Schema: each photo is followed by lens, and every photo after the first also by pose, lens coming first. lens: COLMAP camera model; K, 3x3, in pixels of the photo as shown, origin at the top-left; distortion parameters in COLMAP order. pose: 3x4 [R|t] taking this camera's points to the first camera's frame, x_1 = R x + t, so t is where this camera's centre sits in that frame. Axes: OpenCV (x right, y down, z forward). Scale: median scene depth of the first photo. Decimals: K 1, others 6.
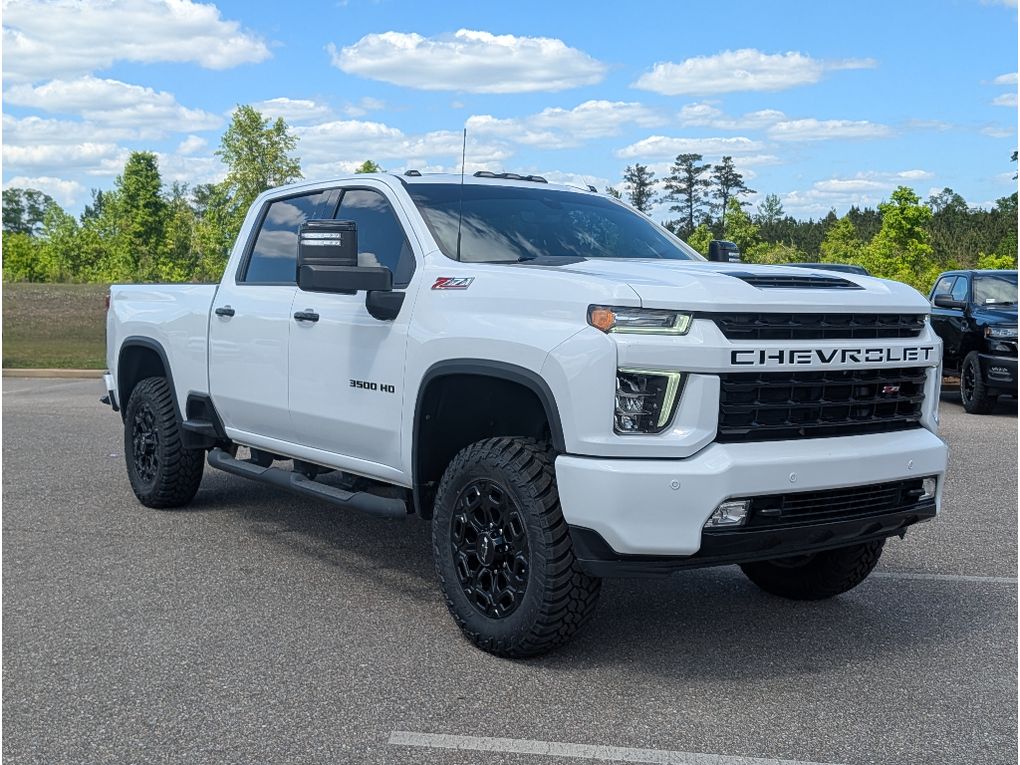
lens RADIAL K [[1227.4, 0, 516.7], [0, 1227.4, 382.5], [0, 0, 1]] dist [0.018573, 0.000000]
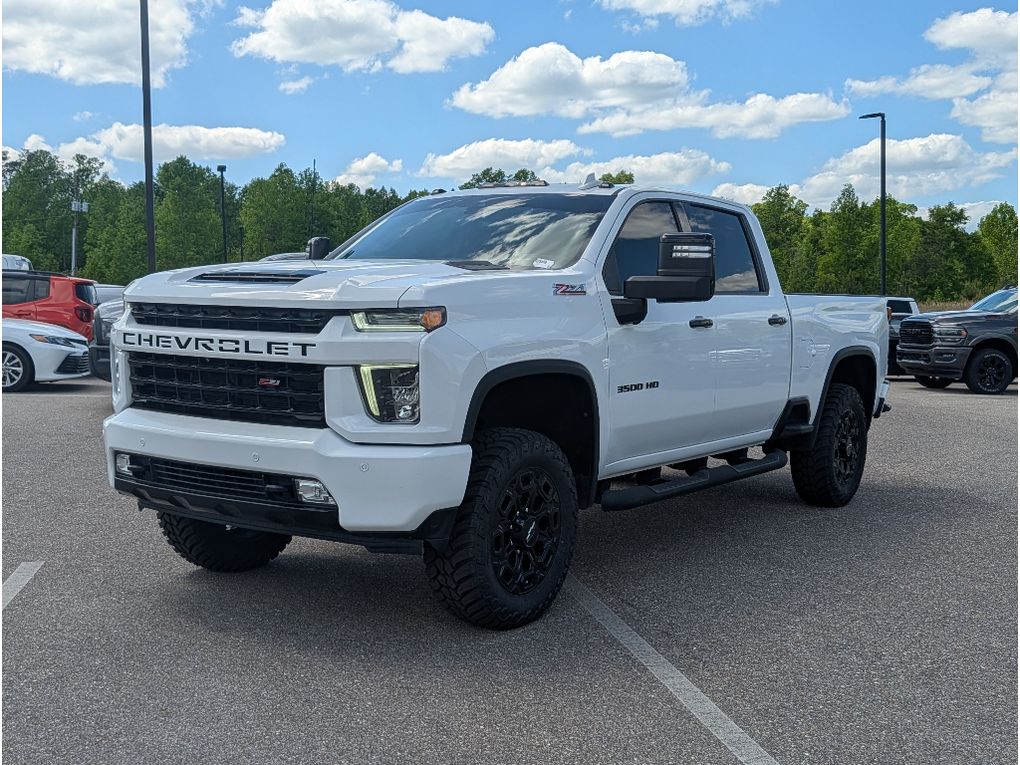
lens RADIAL K [[1227.4, 0, 487.6], [0, 1227.4, 413.7], [0, 0, 1]] dist [0.018573, 0.000000]
pose [[0.342739, 0.088353, -0.935267, 1.258601], [-0.081613, 0.994604, 0.064050, -0.046236], [0.935879, 0.054378, 0.348100, 0.783042]]
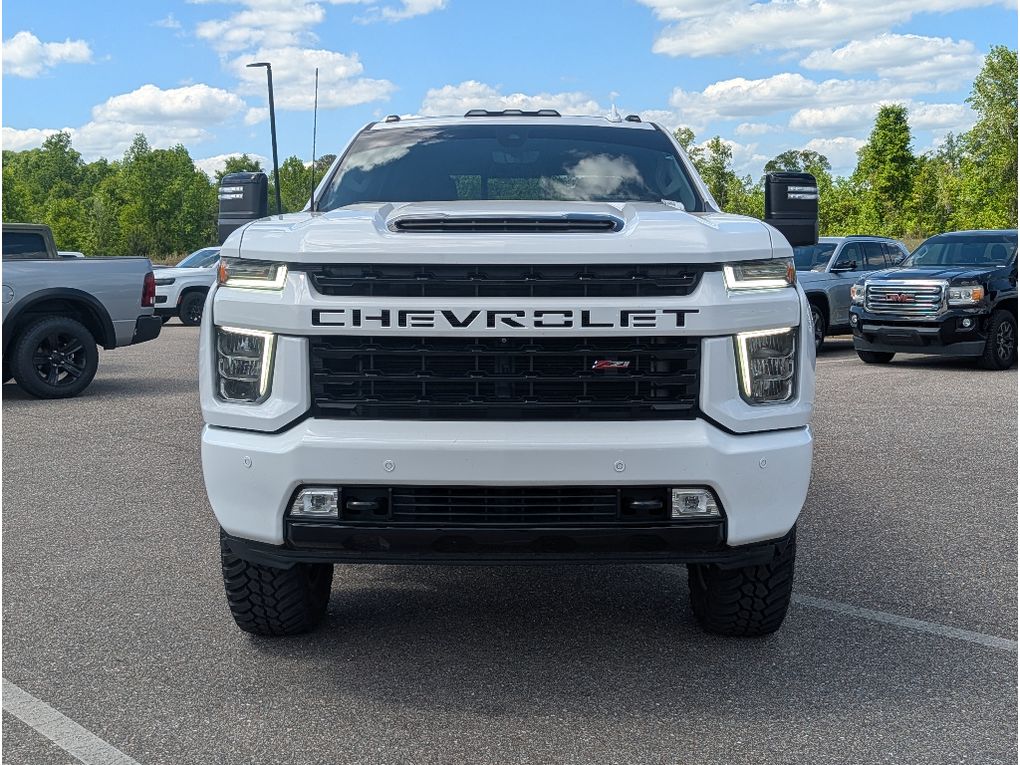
lens RADIAL K [[1227.4, 0, 525.1], [0, 1227.4, 376.0], [0, 0, 1]] dist [0.018573, 0.000000]
pose [[0.809098, 0.047333, -0.585765, 0.671675], [-0.029616, 0.998769, 0.039799, -0.015367], [0.586927, -0.014854, 0.809503, 0.346152]]
